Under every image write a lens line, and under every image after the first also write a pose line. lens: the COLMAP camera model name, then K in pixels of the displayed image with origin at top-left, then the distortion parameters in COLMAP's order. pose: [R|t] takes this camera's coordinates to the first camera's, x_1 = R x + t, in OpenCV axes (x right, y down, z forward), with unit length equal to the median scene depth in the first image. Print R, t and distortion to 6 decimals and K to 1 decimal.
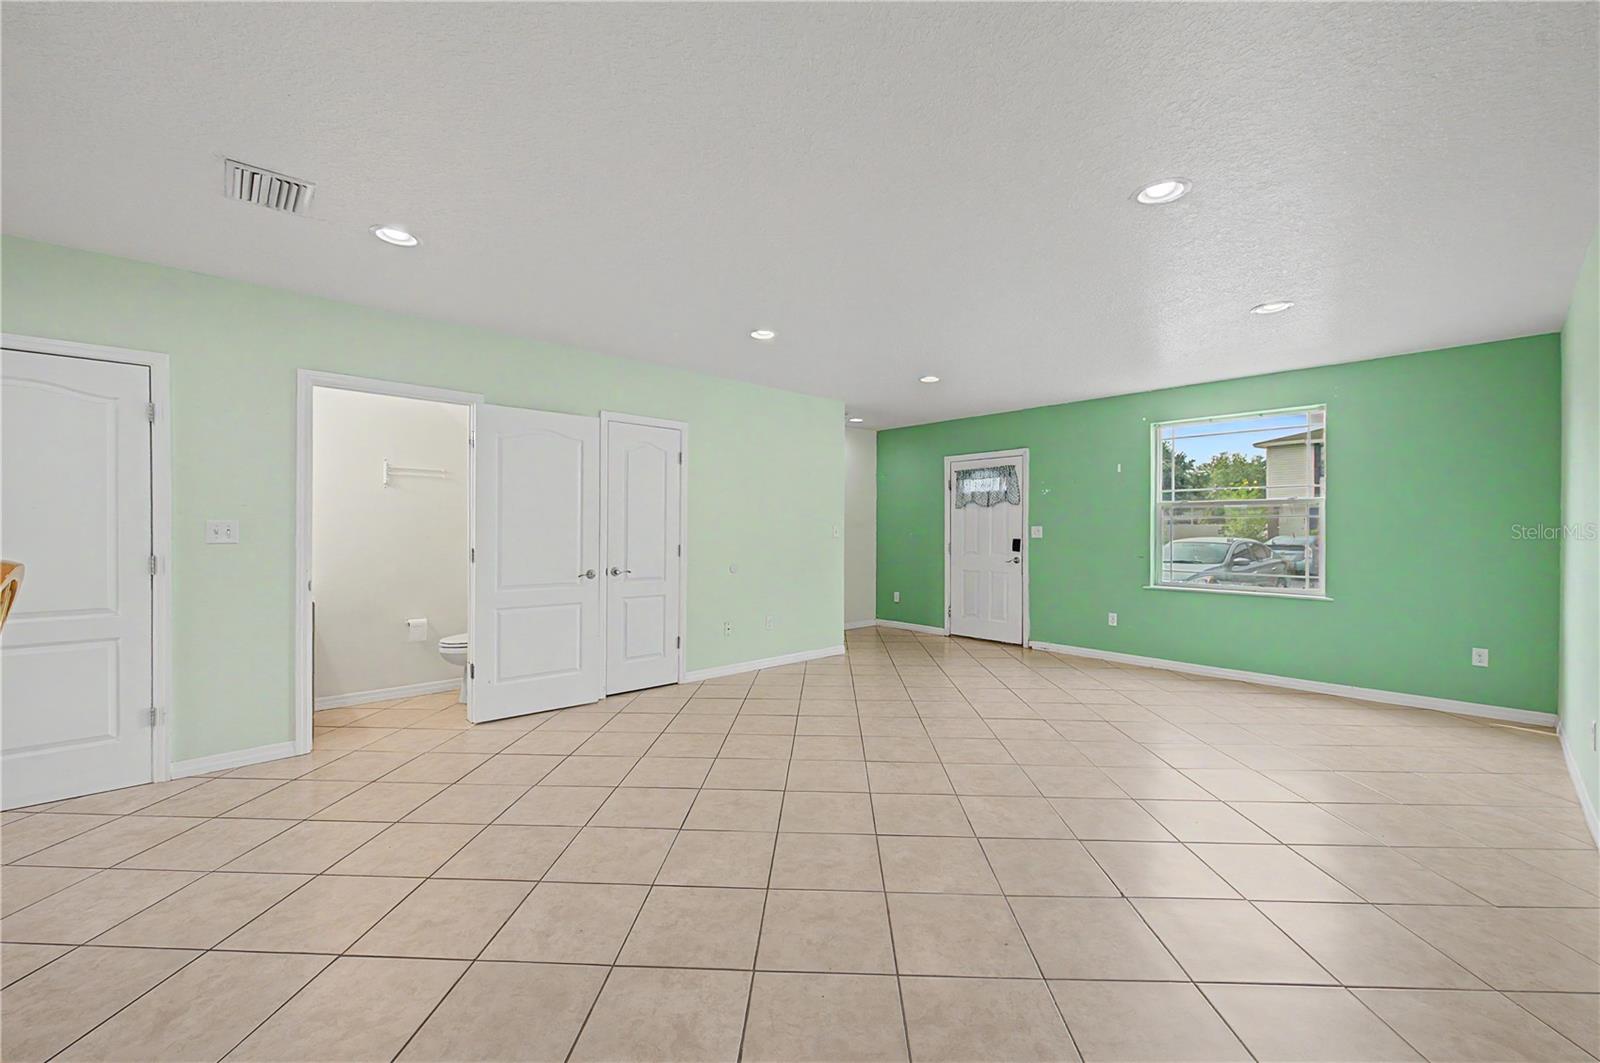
lens RADIAL K [[638.8, 0, 798.0], [0, 638.8, 530.4], [0, 0, 1]] dist [-0.000682, -0.000210]
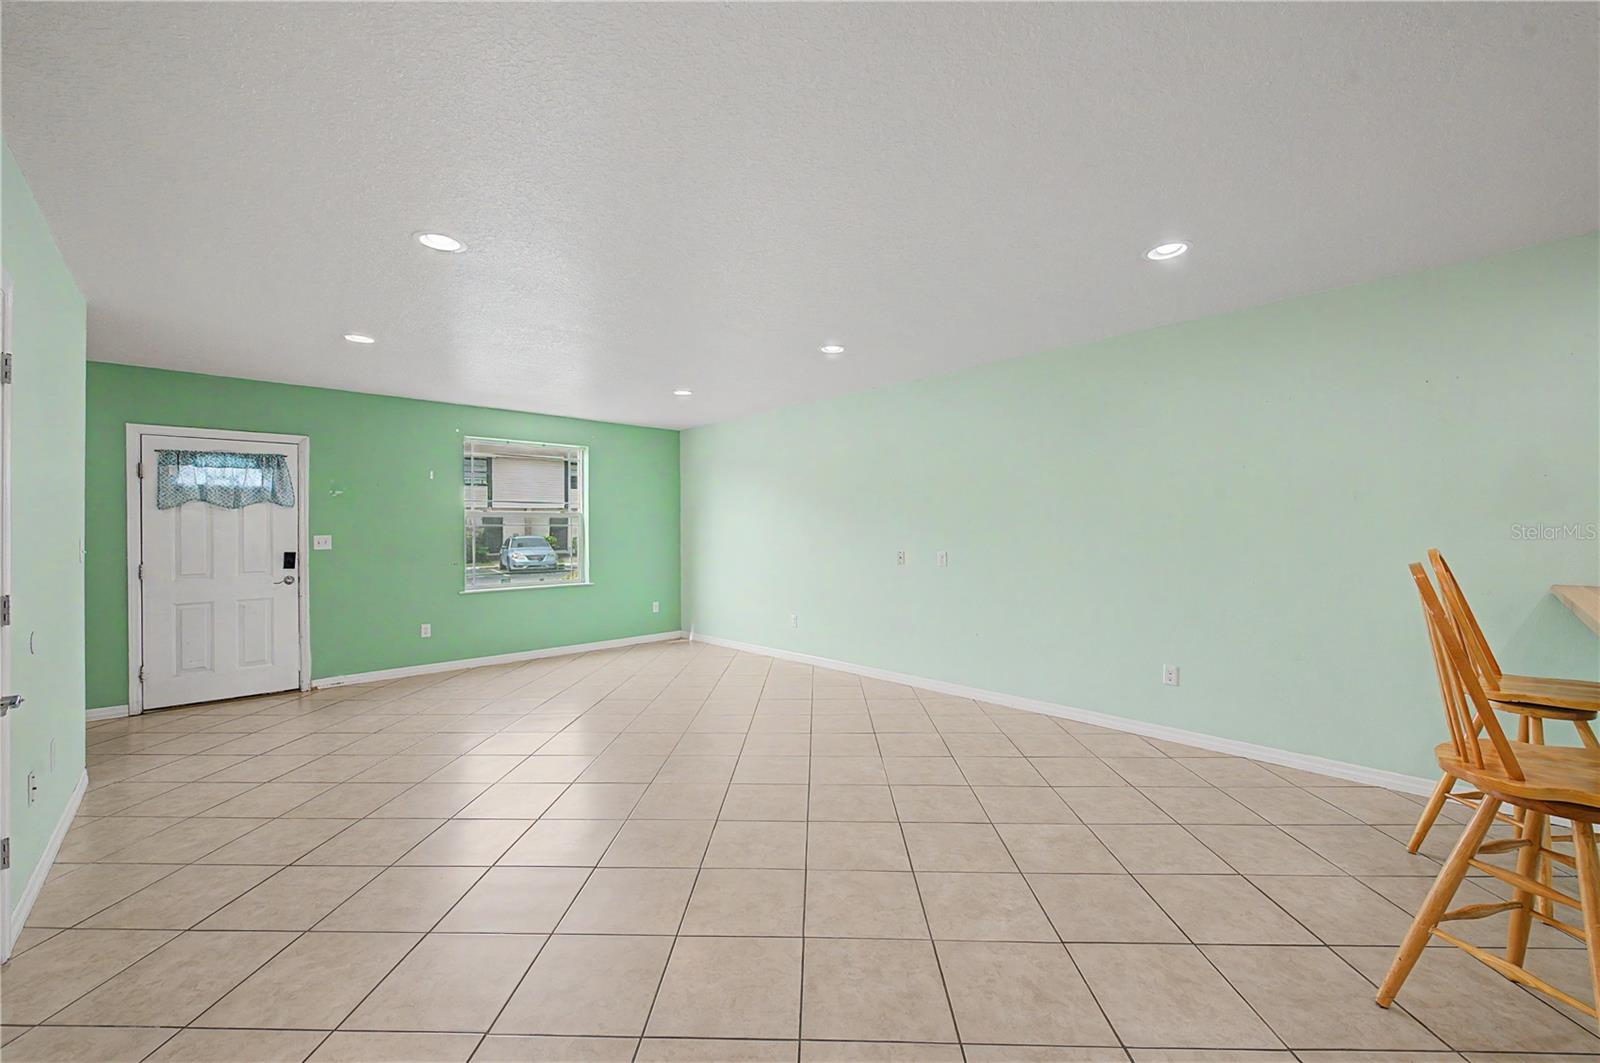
lens RADIAL K [[638.8, 0, 802.3], [0, 638.8, 533.3], [0, 0, 1]] dist [-0.000682, -0.000210]
pose [[-0.025584, -0.008224, 0.999639, -0.436804], [0.010671, 0.999907, 0.008499, -0.009108], [-0.999616, 0.010884, -0.025493, 0.406683]]
